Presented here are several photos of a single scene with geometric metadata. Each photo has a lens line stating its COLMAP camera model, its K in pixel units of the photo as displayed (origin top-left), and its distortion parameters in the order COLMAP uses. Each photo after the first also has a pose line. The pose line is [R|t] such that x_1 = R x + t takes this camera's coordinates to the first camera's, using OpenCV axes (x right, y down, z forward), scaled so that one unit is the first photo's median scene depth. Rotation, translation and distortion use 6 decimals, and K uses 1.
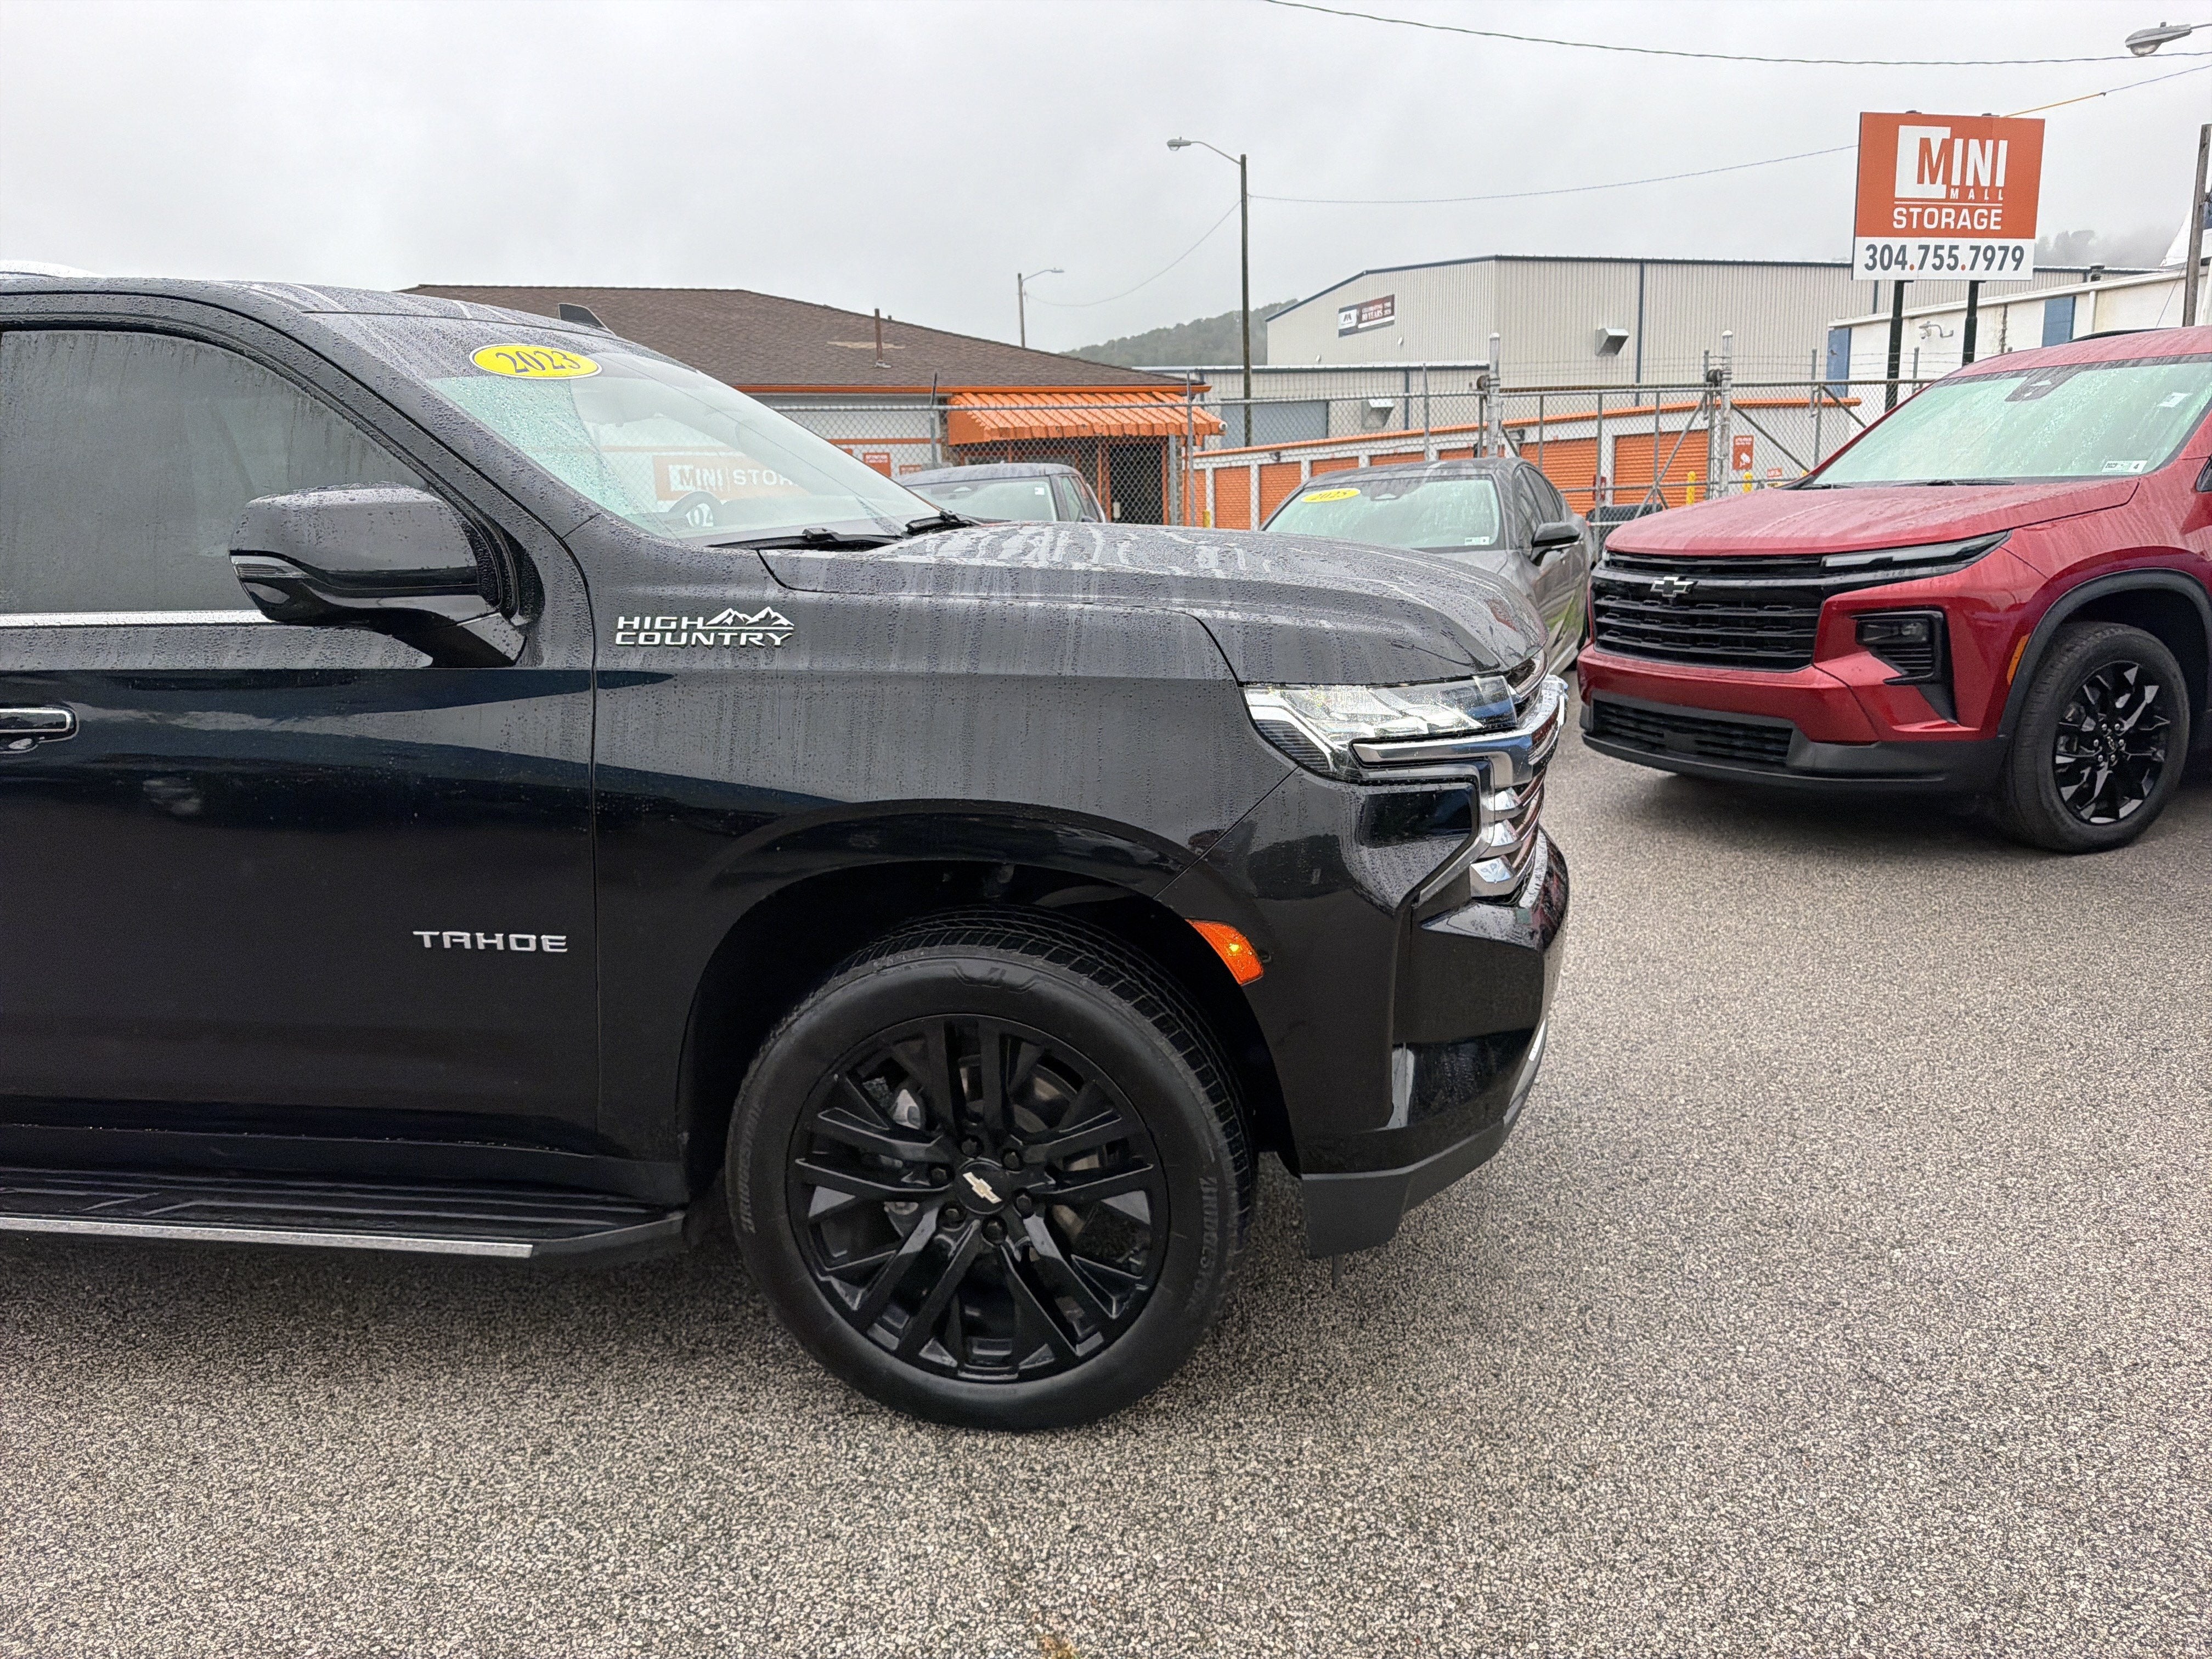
lens RADIAL K [[1548.1, 0, 1155.0], [0, 1548.1, 836.9], [0, 0, 1]] dist [0.062184, -0.081967]
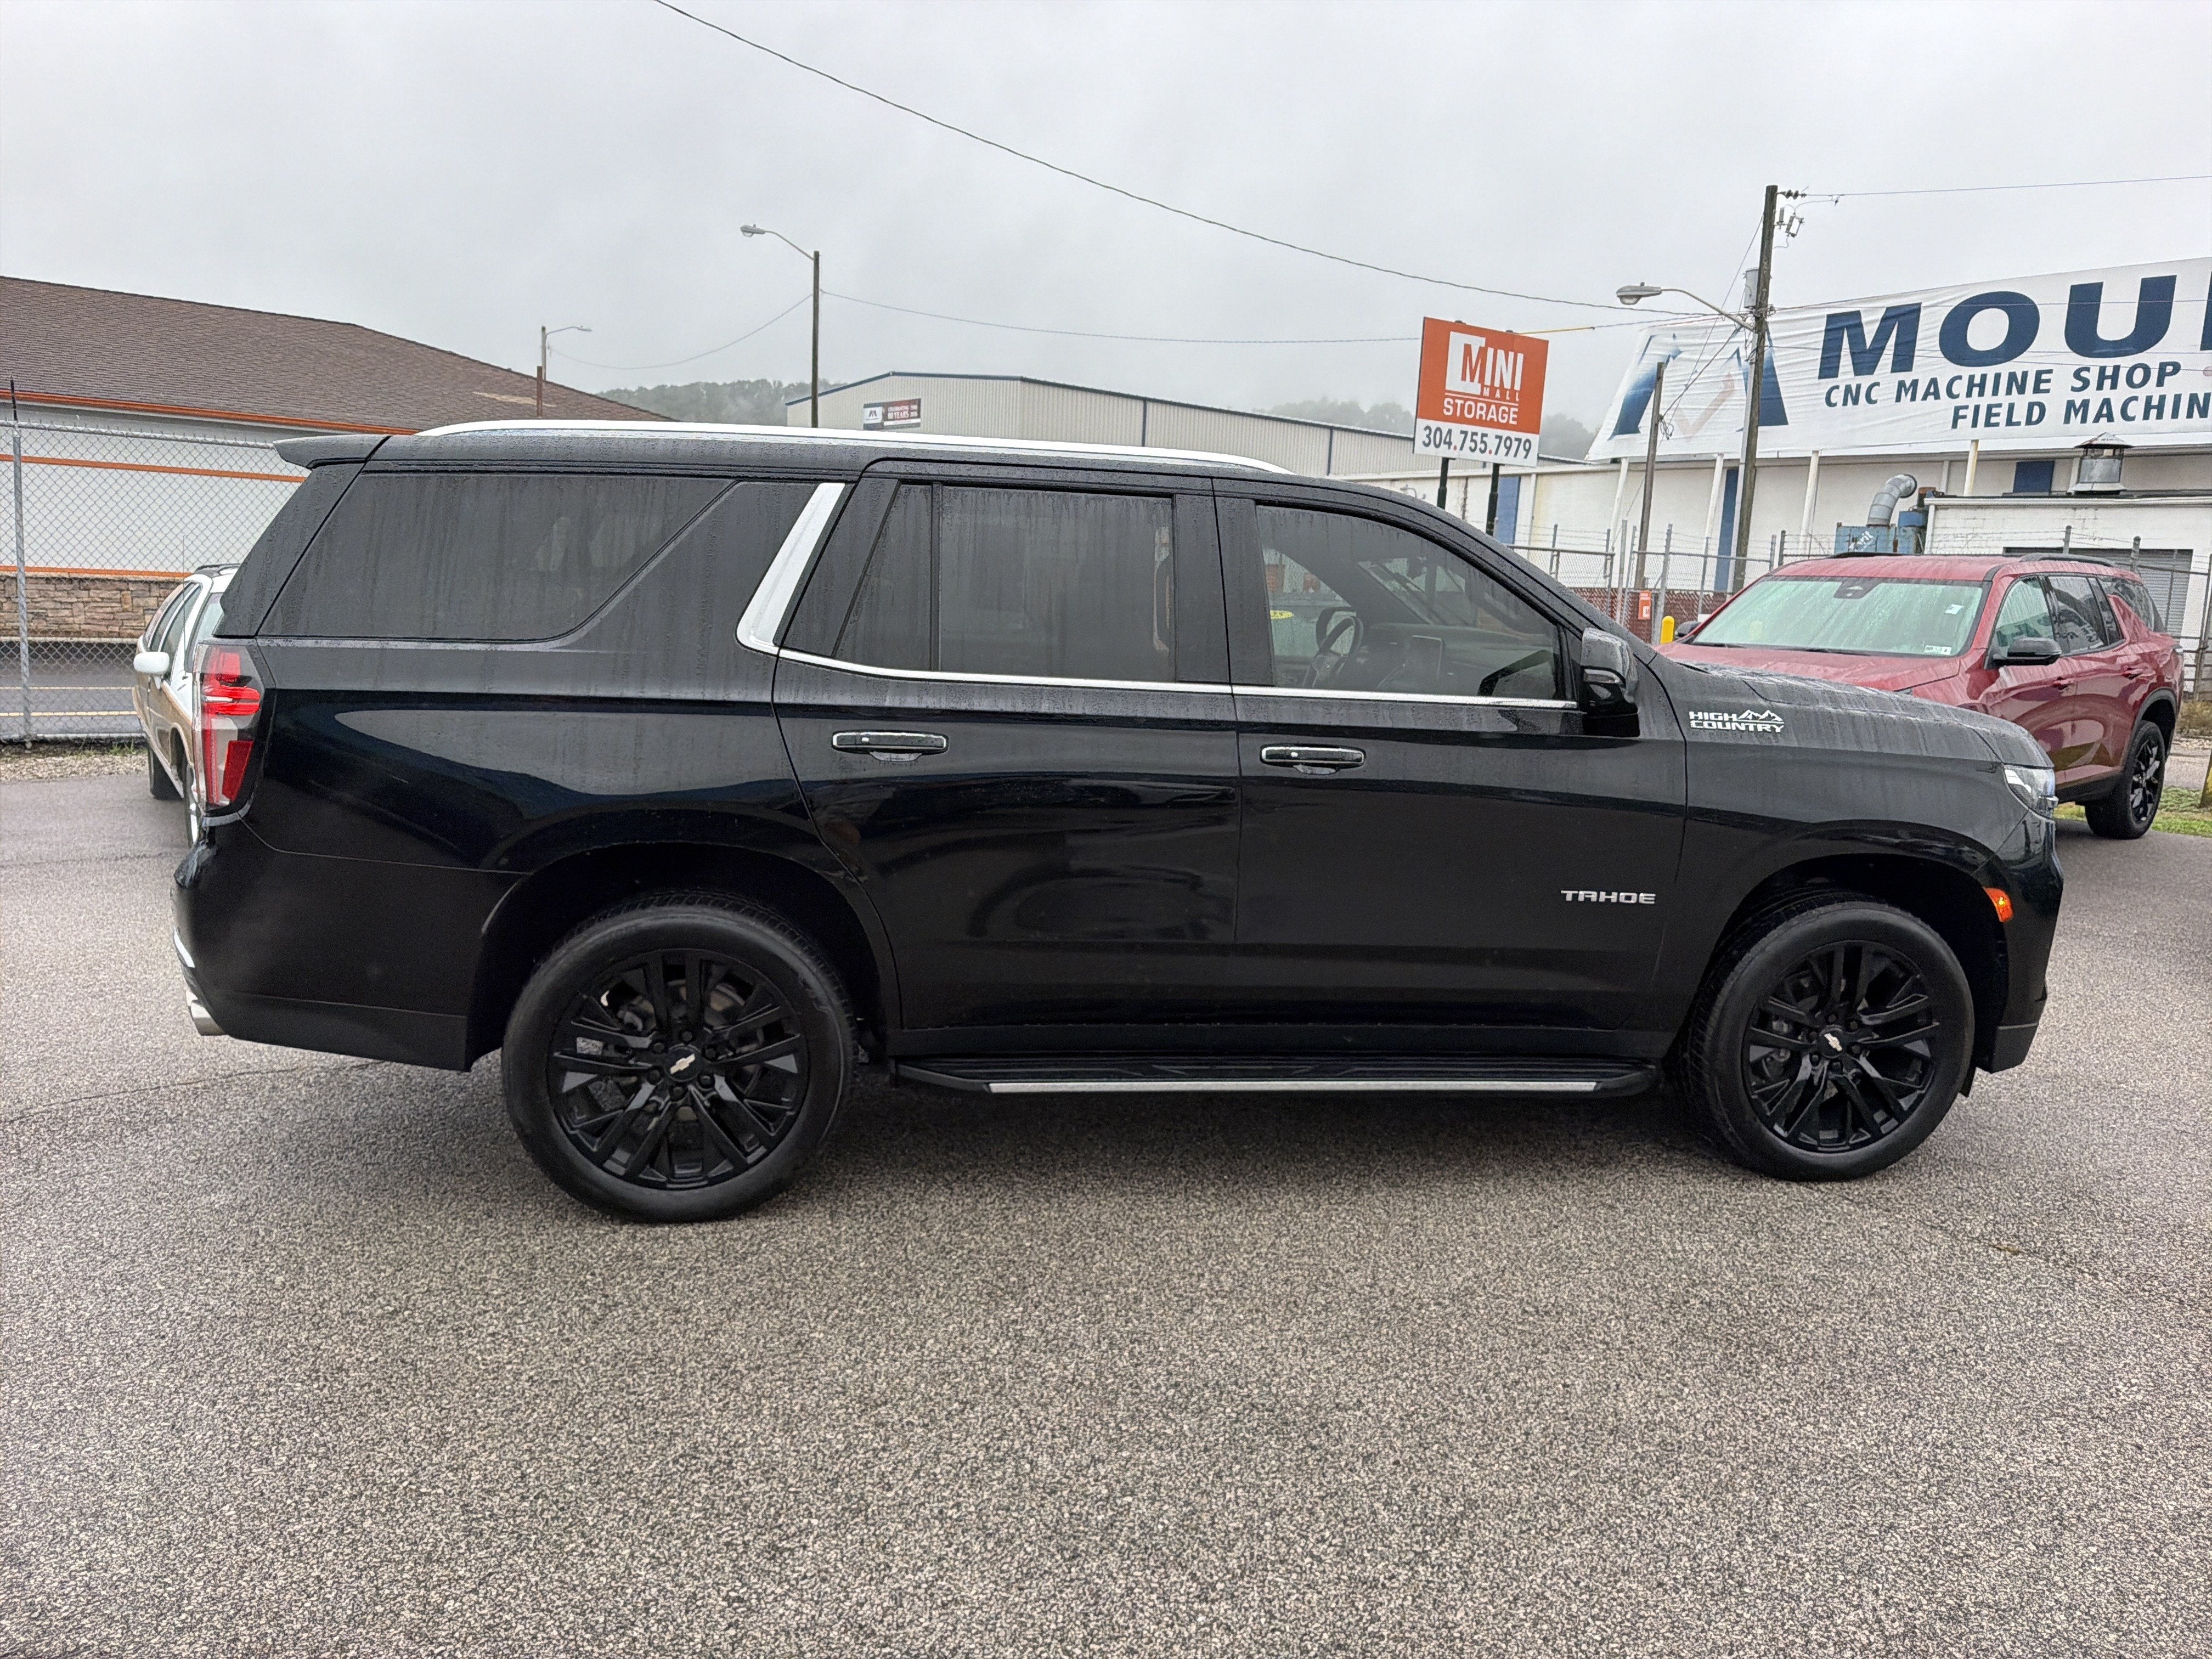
lens RADIAL K [[1548.1, 0, 1155.0], [0, 1548.1, 836.9], [0, 0, 1]] dist [0.062184, -0.081967]
pose [[0.942193, 0.027628, 0.333930, -0.130424], [-0.008439, 0.998235, -0.058779, 0.009411], [-0.334965, 0.052563, 0.940763, -0.038618]]
